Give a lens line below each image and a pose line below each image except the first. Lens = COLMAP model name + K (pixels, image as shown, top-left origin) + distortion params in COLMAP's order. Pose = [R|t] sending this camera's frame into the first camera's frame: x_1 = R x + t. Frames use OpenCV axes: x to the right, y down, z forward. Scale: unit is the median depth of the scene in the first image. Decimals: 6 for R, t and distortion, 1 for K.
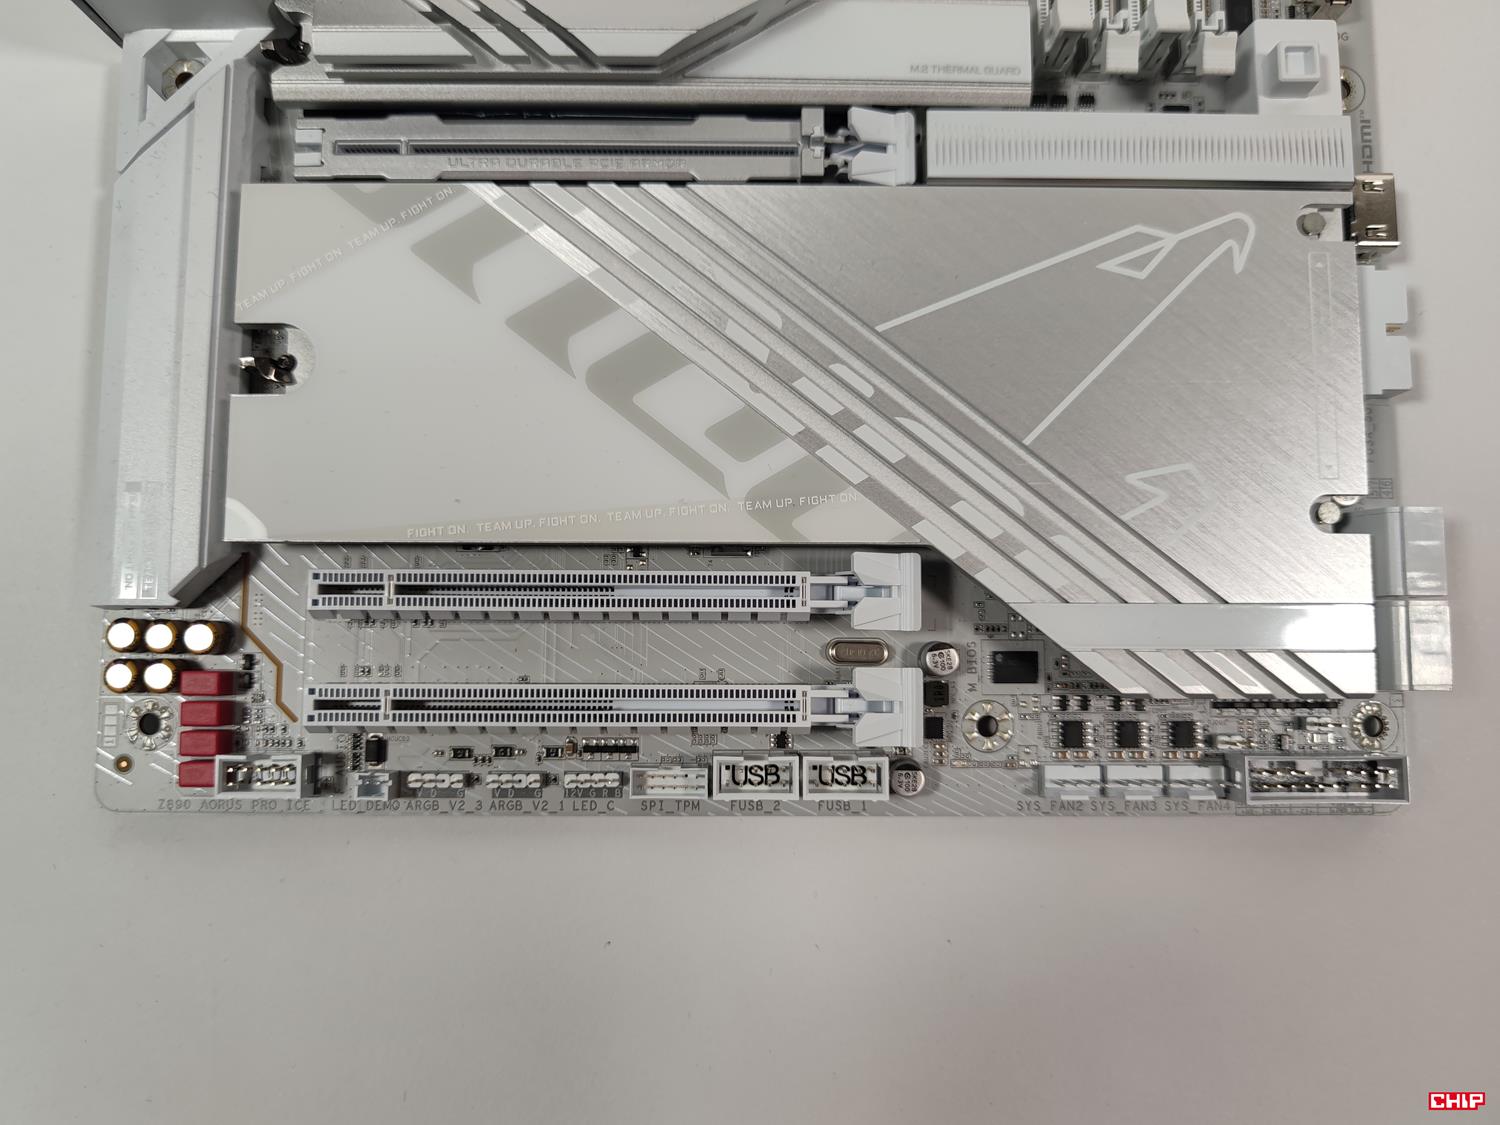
lens RADIAL K [[1139.6, 0, 750.6], [0, 1139.6, 571.5], [0, 0, 1]] dist [-0.020903, -0.018114]
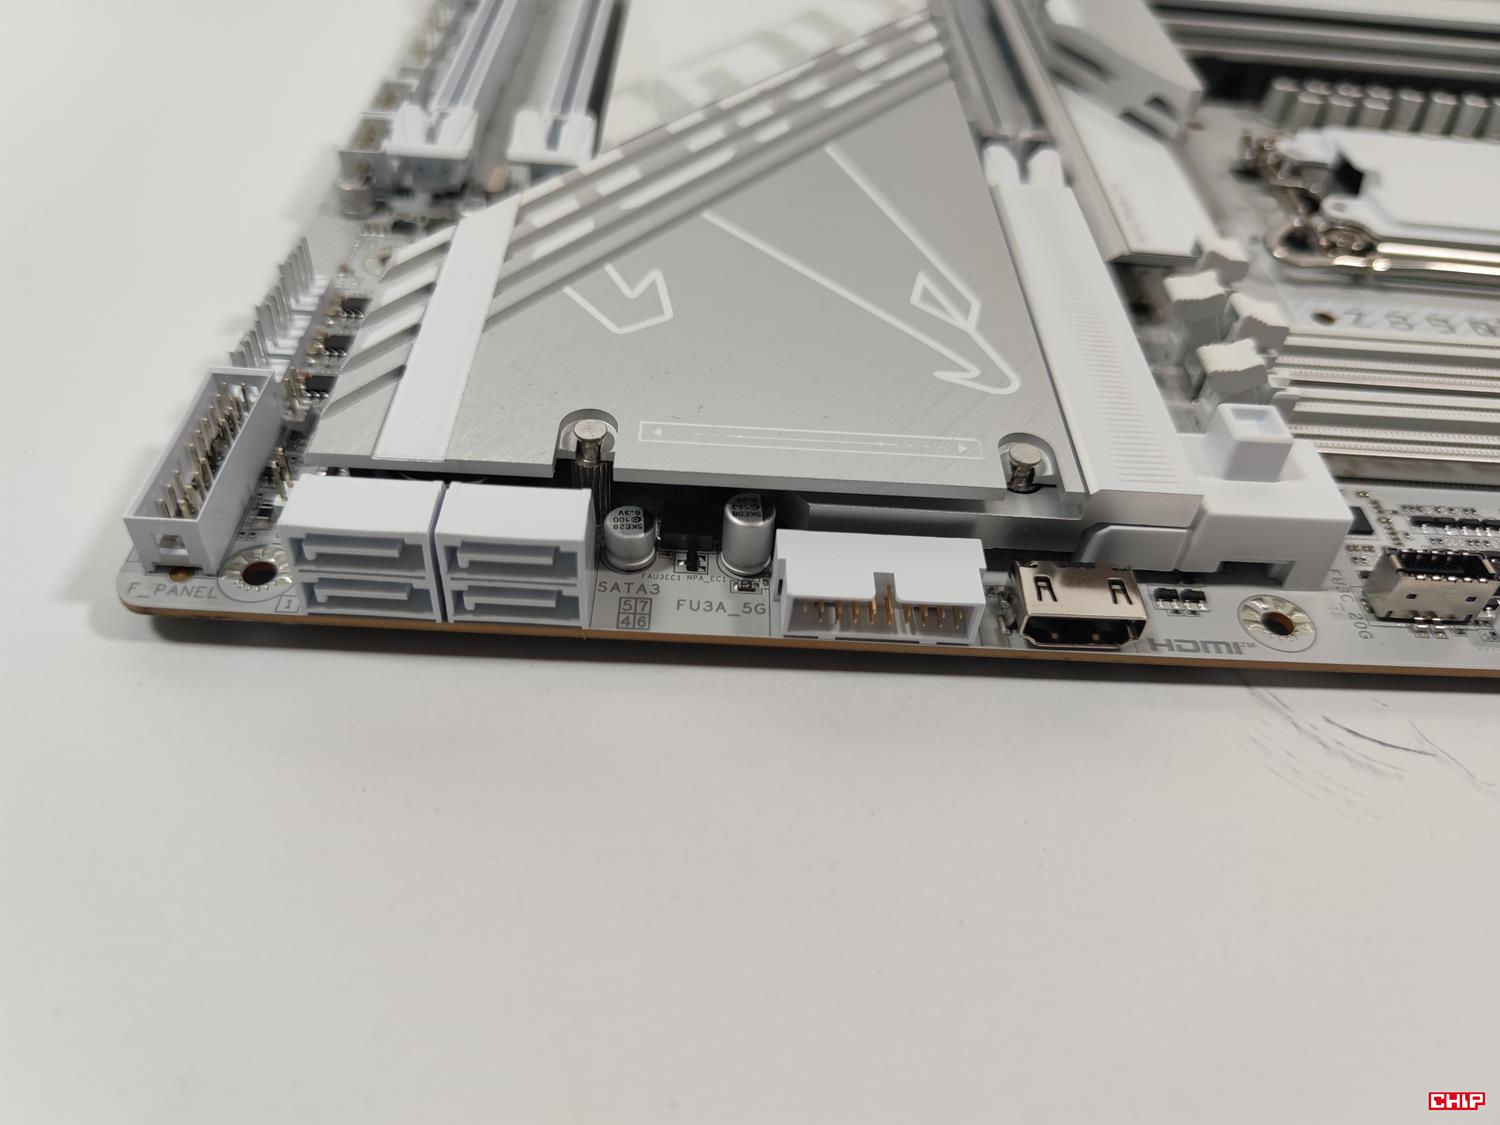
lens RADIAL K [[1139.6, 0, 748.5], [0, 1139.6, 557.8], [0, 0, 1]] dist [-0.020903, -0.018114]
pose [[0.002430, 0.696704, -0.717355, 1.022674], [-0.999984, 0.005427, 0.001884, -0.144130], [0.005205, 0.717338, 0.696706, 0.569037]]
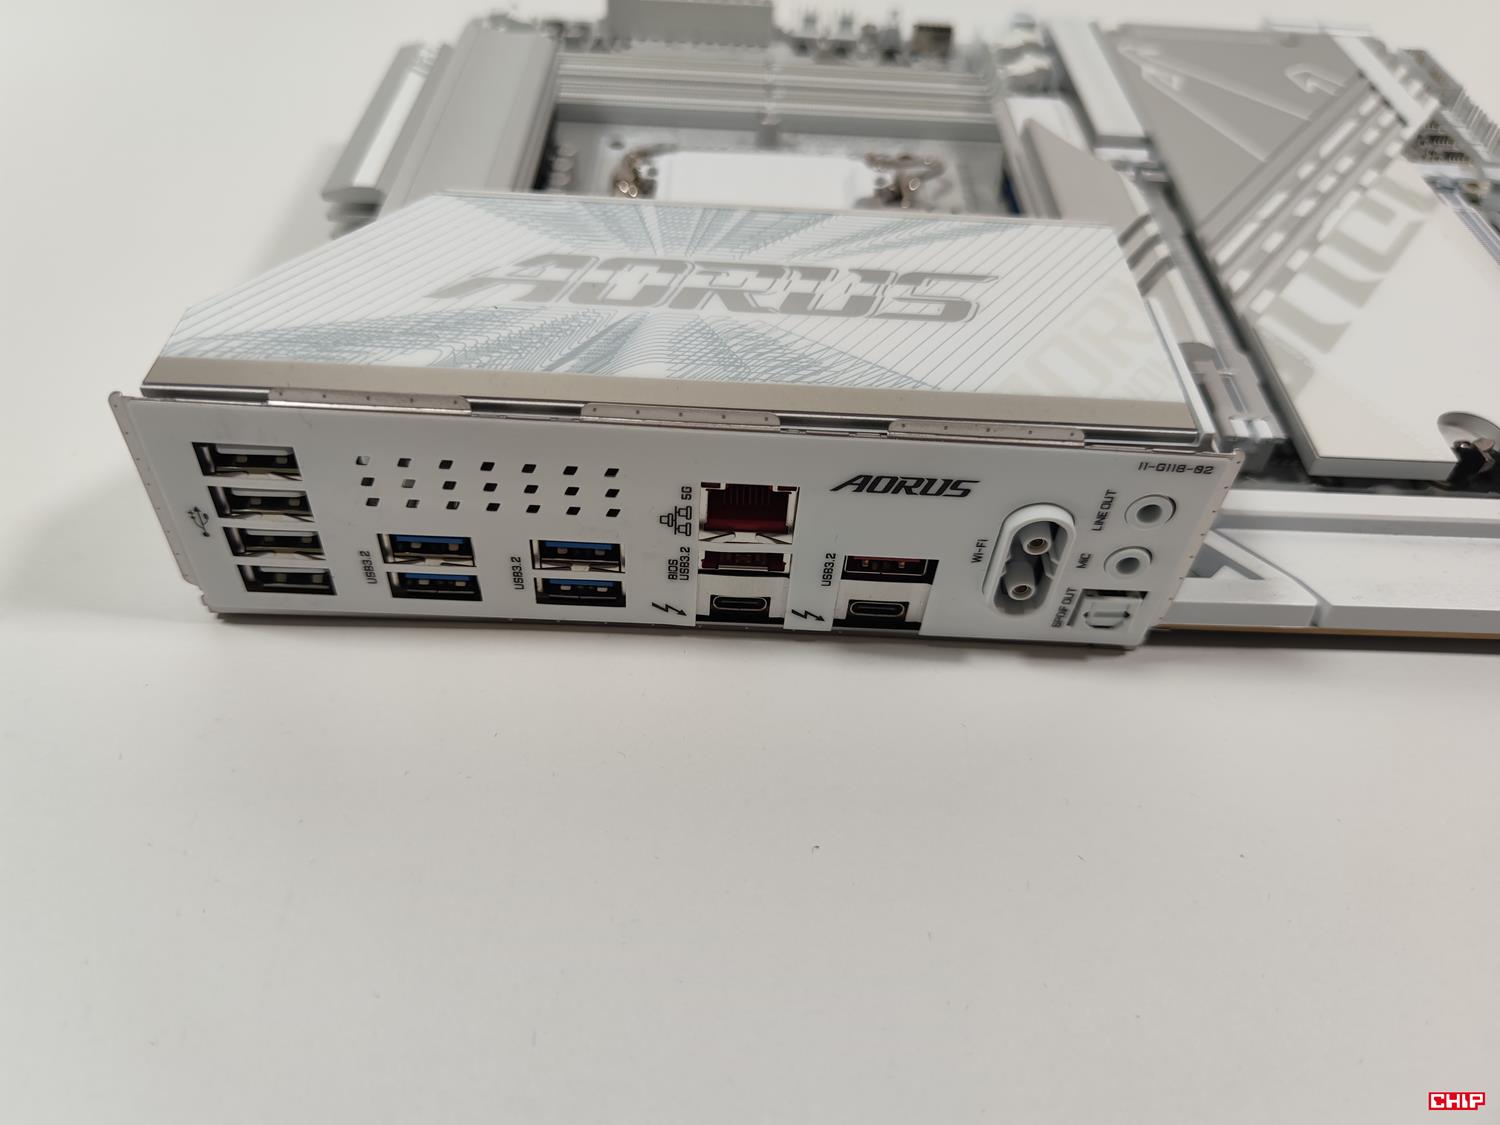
lens RADIAL K [[1139.6, 0, 721.1], [0, 1139.6, 595.0], [0, 0, 1]] dist [-0.020903, -0.018114]
pose [[0.016095, -0.739430, 0.673041, -1.207360], [0.993130, 0.089853, 0.074966, -0.918656], [-0.115907, 0.667210, 0.735796, 0.403245]]
